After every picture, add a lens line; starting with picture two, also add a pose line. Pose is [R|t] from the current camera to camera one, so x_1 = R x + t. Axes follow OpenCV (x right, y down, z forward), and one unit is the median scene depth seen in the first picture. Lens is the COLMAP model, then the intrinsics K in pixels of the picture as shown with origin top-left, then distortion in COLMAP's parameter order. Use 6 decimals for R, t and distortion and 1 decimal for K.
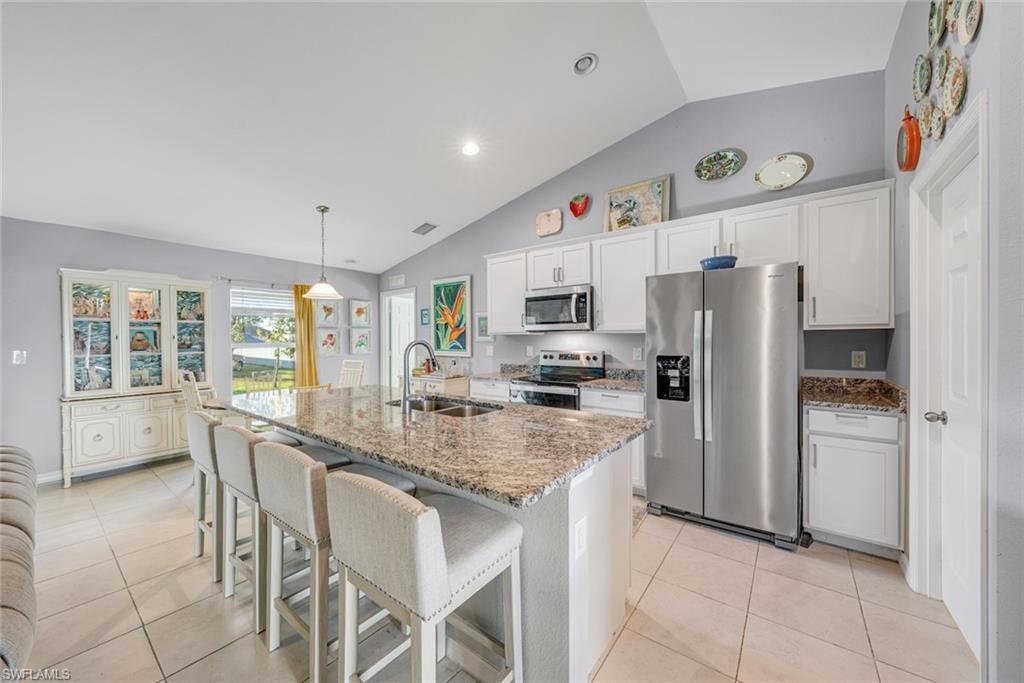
lens RADIAL K [[366.2, 0, 516.1], [0, 366.2, 344.0], [0, 0, 1]] dist [-0.005315, 0.001403]
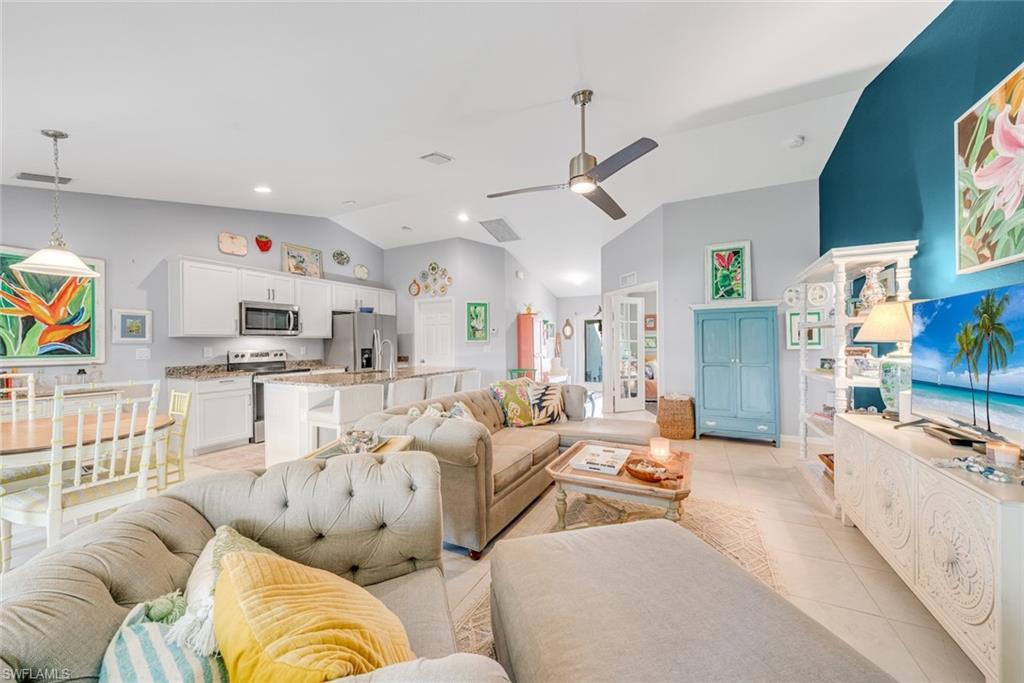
lens RADIAL K [[366.2, 0, 513.0], [0, 366.2, 343.4], [0, 0, 1]] dist [-0.005315, 0.001403]
pose [[-0.181518, 0.006084, 0.983369, -1.286123], [0.021541, 0.999766, -0.002209, 0.015945], [-0.983152, 0.020781, -0.181606, 0.332872]]
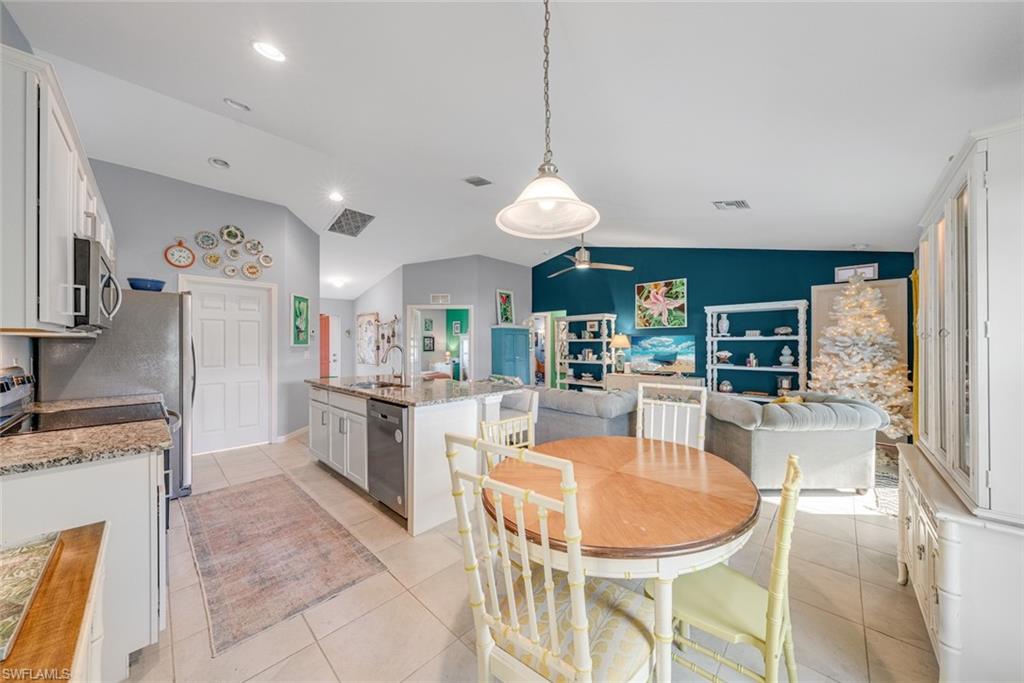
lens RADIAL K [[344.0, 0, 515.0], [0, 344.0, 342.2], [0, 0, 1]] dist [-0.001995, -0.000169]
pose [[-0.993157, 0.005899, 0.116636, -0.533589], [0.006541, 0.999965, 0.005122, -0.013314], [-0.116602, 0.005849, -0.993162, 1.325869]]
